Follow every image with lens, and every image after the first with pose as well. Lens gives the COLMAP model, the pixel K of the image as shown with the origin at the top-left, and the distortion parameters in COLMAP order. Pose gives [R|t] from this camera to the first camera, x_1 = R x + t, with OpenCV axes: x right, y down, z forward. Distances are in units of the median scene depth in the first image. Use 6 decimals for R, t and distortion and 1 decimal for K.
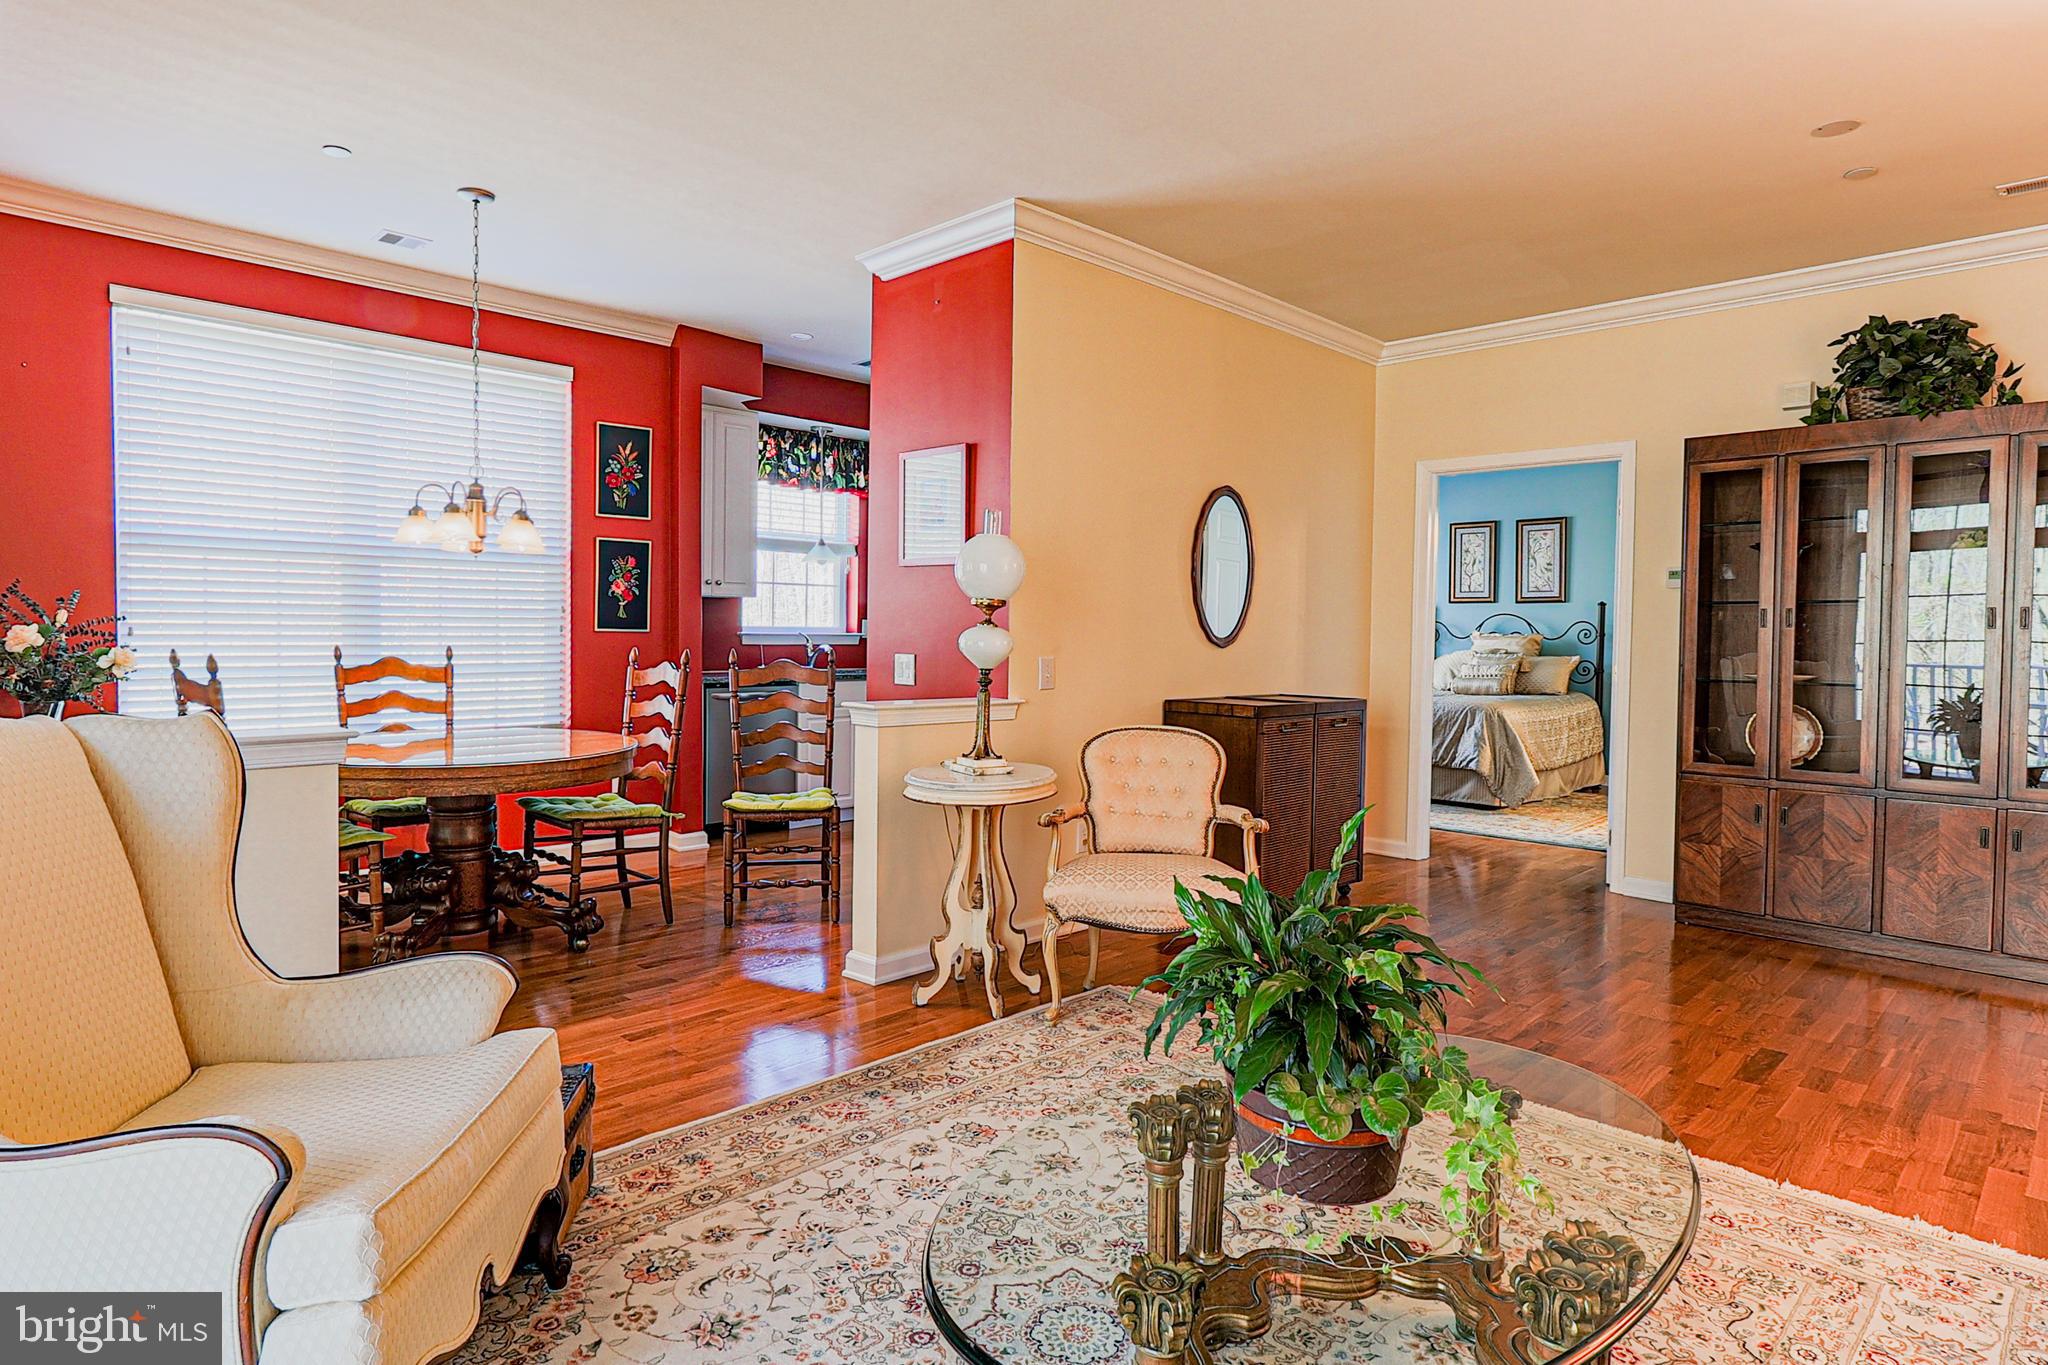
lens RADIAL K [[1128.3, 0, 1005.9], [0, 1128.3, 661.2], [0, 0, 1]] dist [-0.003853, 0.002938]
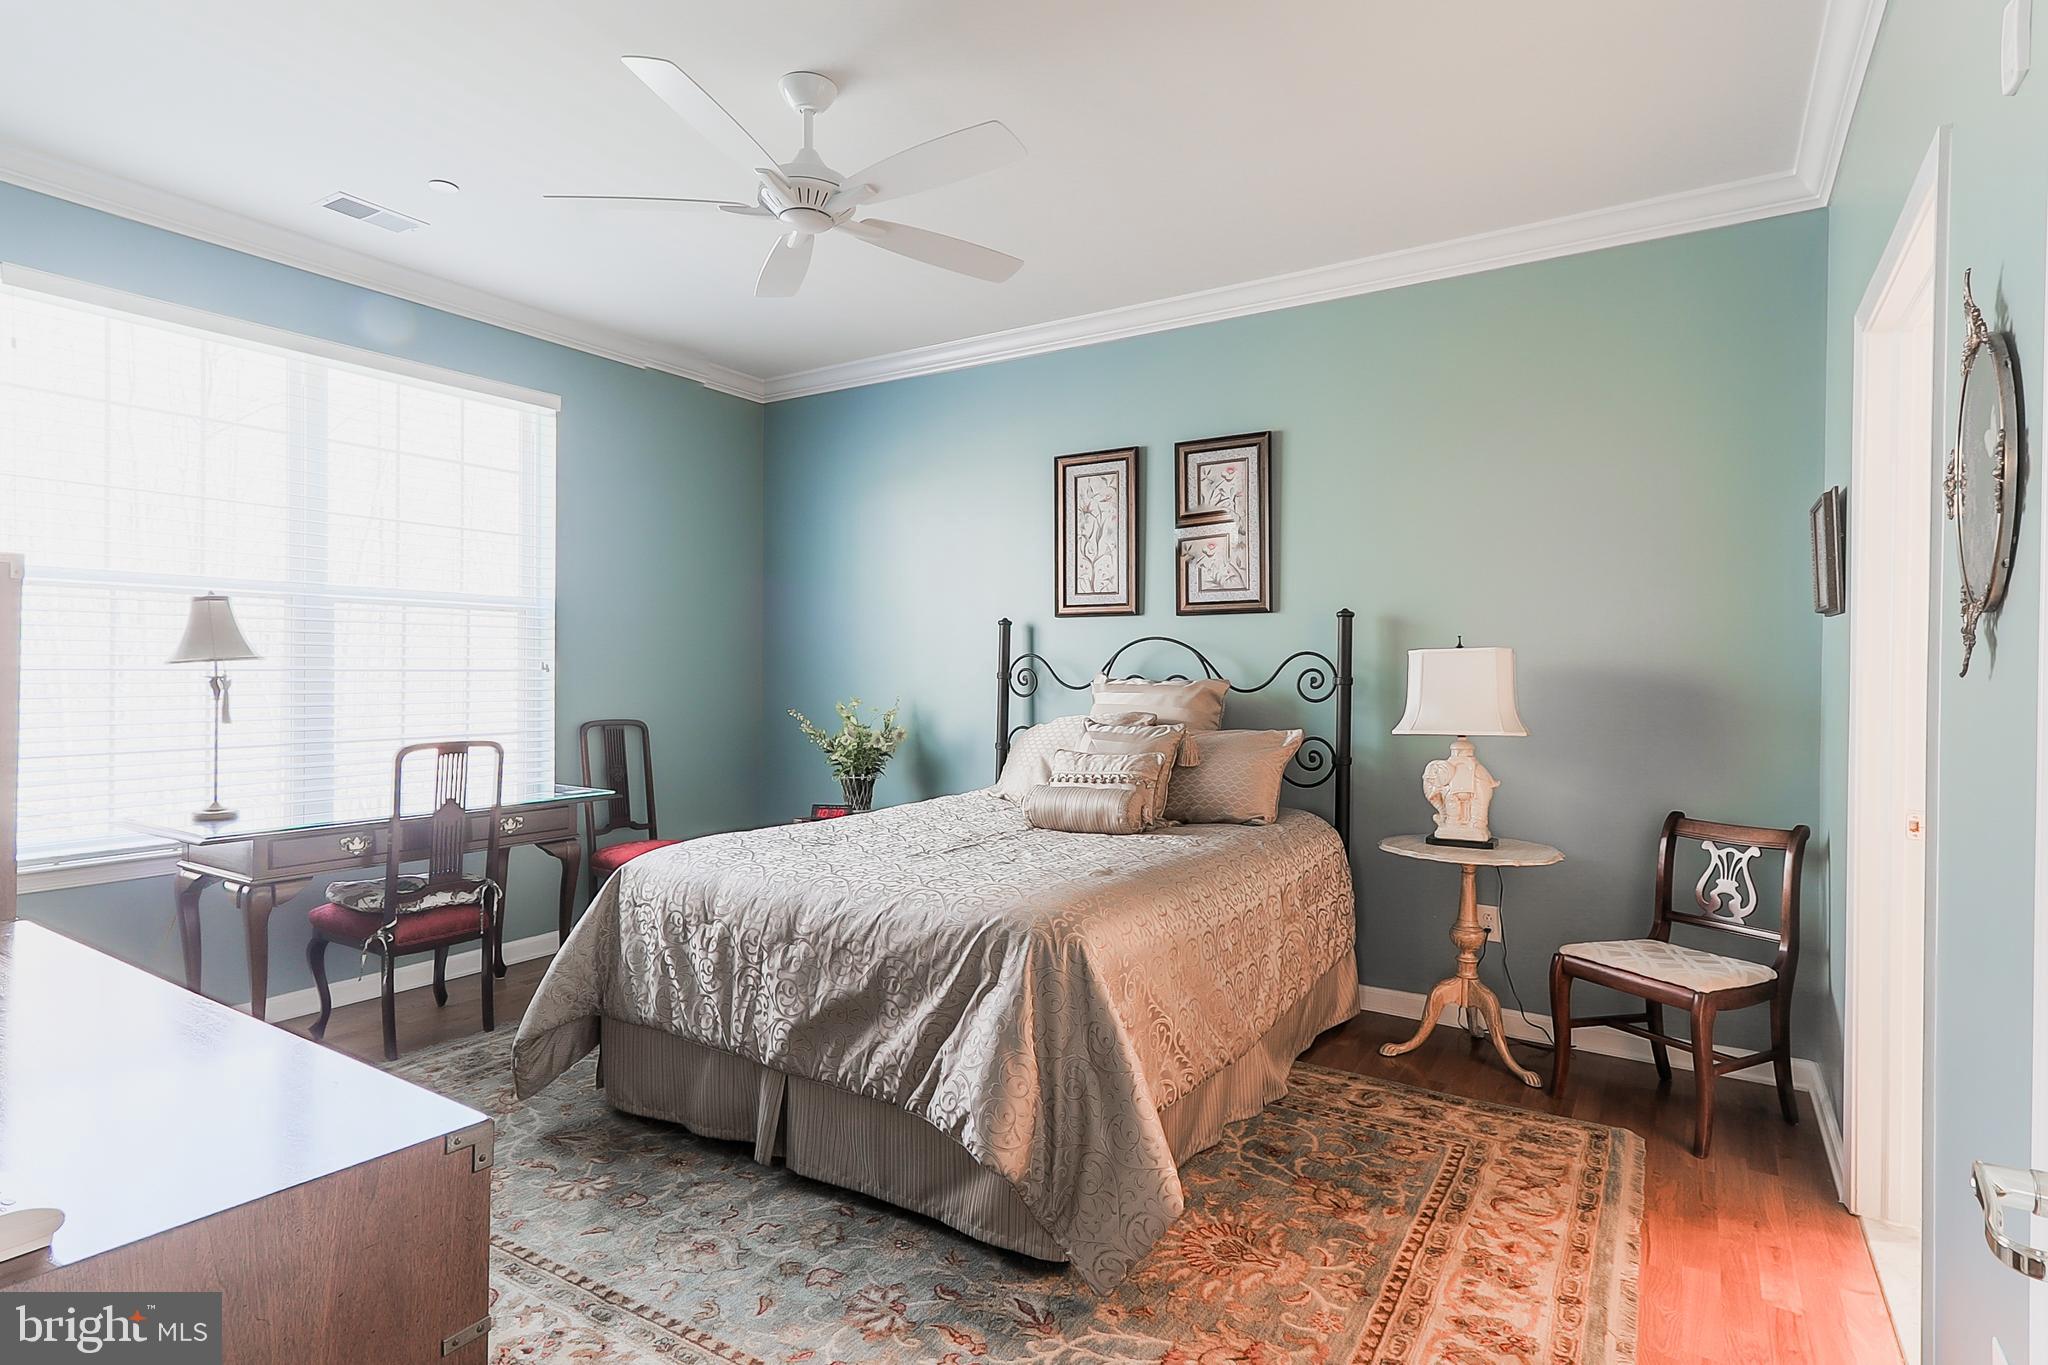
lens RADIAL K [[1074.9, 0, 1019.6], [0, 1074.9, 672.1], [0, 0, 1]] dist [0.013486, 0.002613]
pose [[0.975492, -0.005904, 0.219956, 0.508316], [0.010889, 0.999710, -0.021456, -0.032523], [-0.219765, 0.023325, 0.975274, 1.010932]]
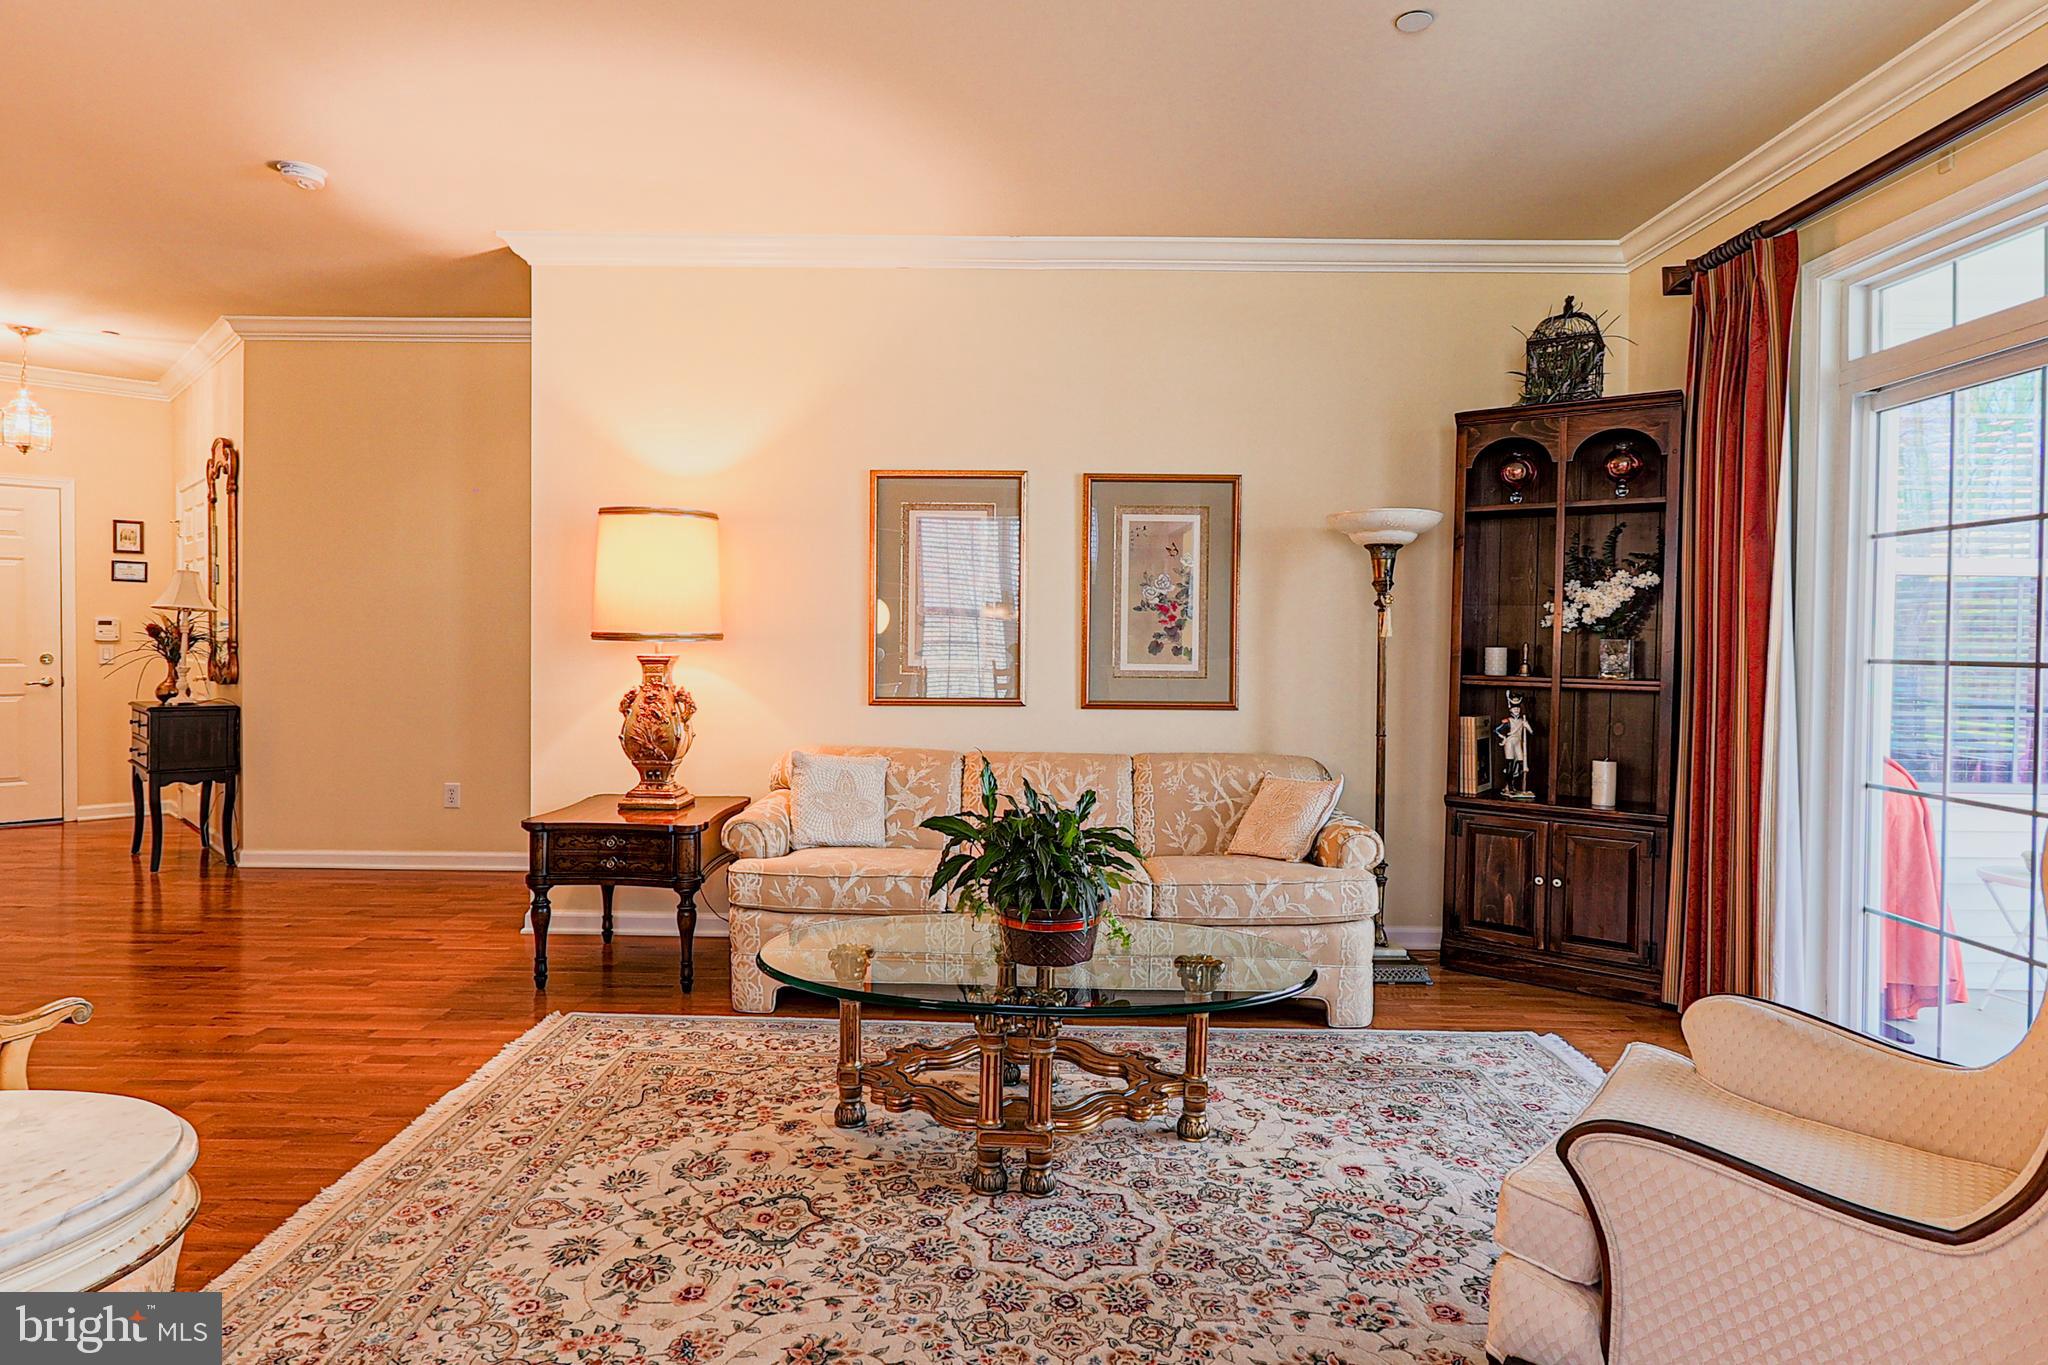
lens RADIAL K [[1128.3, 0, 1002.9], [0, 1128.3, 660.7], [0, 0, 1]] dist [-0.003853, 0.002938]
pose [[-0.697720, -0.036485, 0.715441, -0.258104], [-0.002793, 0.998833, 0.048213, -0.021462], [-0.716365, 0.031641, -0.697008, 0.654404]]
